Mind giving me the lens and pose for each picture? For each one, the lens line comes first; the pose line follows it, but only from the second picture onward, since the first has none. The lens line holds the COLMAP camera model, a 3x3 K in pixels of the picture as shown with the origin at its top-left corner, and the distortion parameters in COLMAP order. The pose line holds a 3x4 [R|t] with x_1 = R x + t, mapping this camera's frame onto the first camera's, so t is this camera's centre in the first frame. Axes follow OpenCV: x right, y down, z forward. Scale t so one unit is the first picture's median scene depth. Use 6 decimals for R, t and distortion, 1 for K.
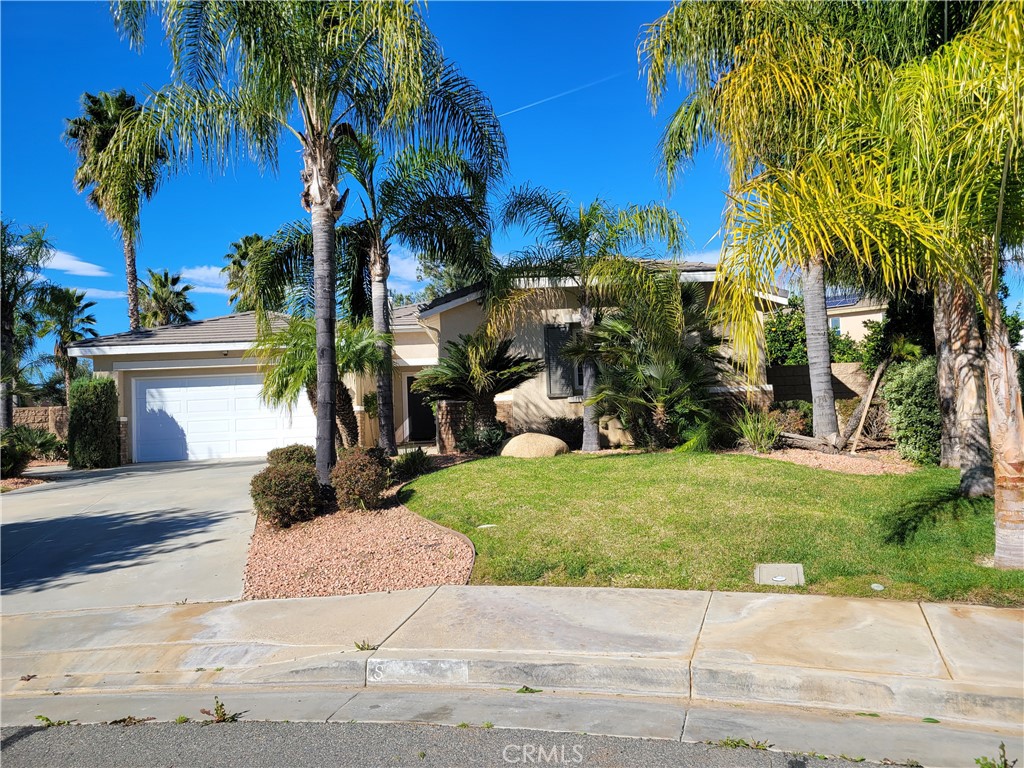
lens RADIAL K [[770.8, 0, 506.9], [0, 770.8, 379.7], [0, 0, 1]] dist [0.064975, -0.038276]
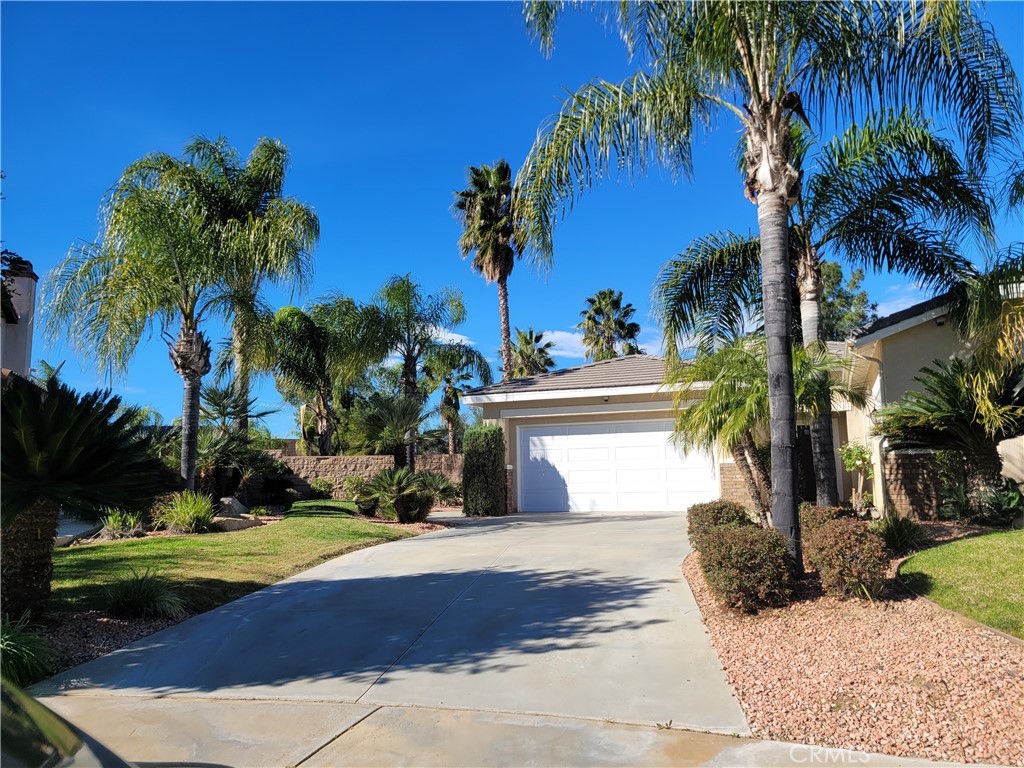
lens RADIAL K [[770.8, 0, 517.7], [0, 770.8, 383.3], [0, 0, 1]] dist [0.064975, -0.038276]
pose [[0.915944, -0.025567, -0.400491, -0.110013], [-0.001516, 0.997741, -0.067162, 0.012873], [0.401304, 0.062124, 0.913836, 0.130249]]
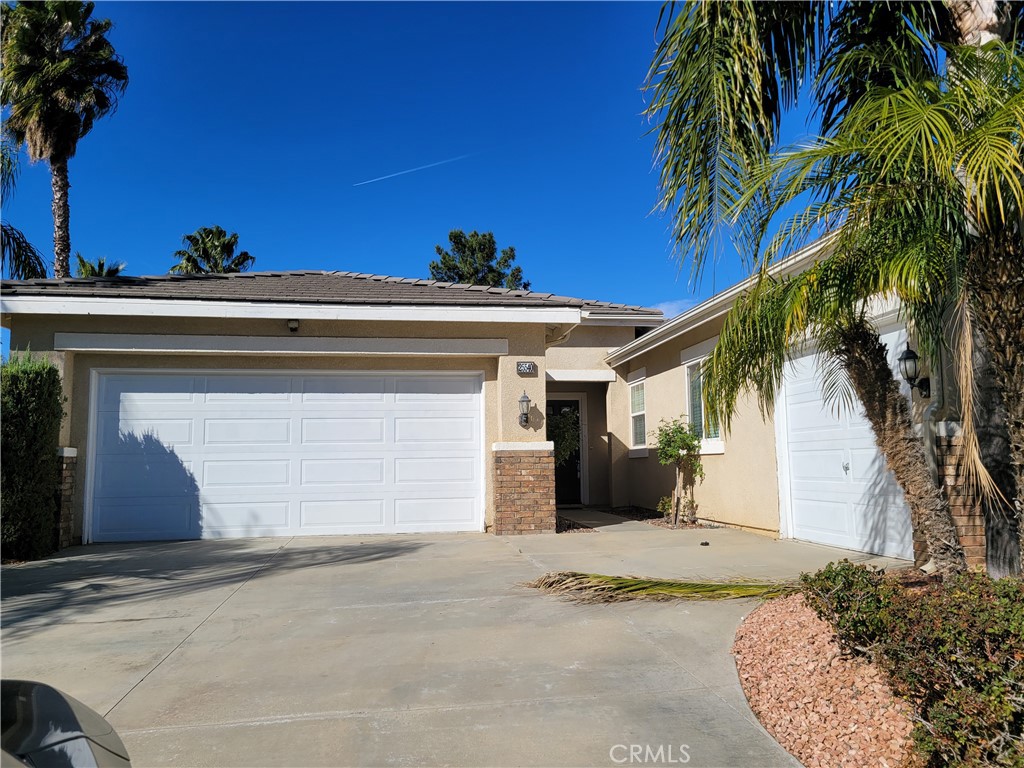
lens RADIAL K [[770.8, 0, 519.4], [0, 770.8, 393.5], [0, 0, 1]] dist [0.064975, -0.038276]
pose [[0.992377, 0.042574, 0.115652, -0.352287], [-0.036705, 0.997951, -0.052417, 0.038142], [-0.117647, 0.047773, 0.991906, 0.628516]]
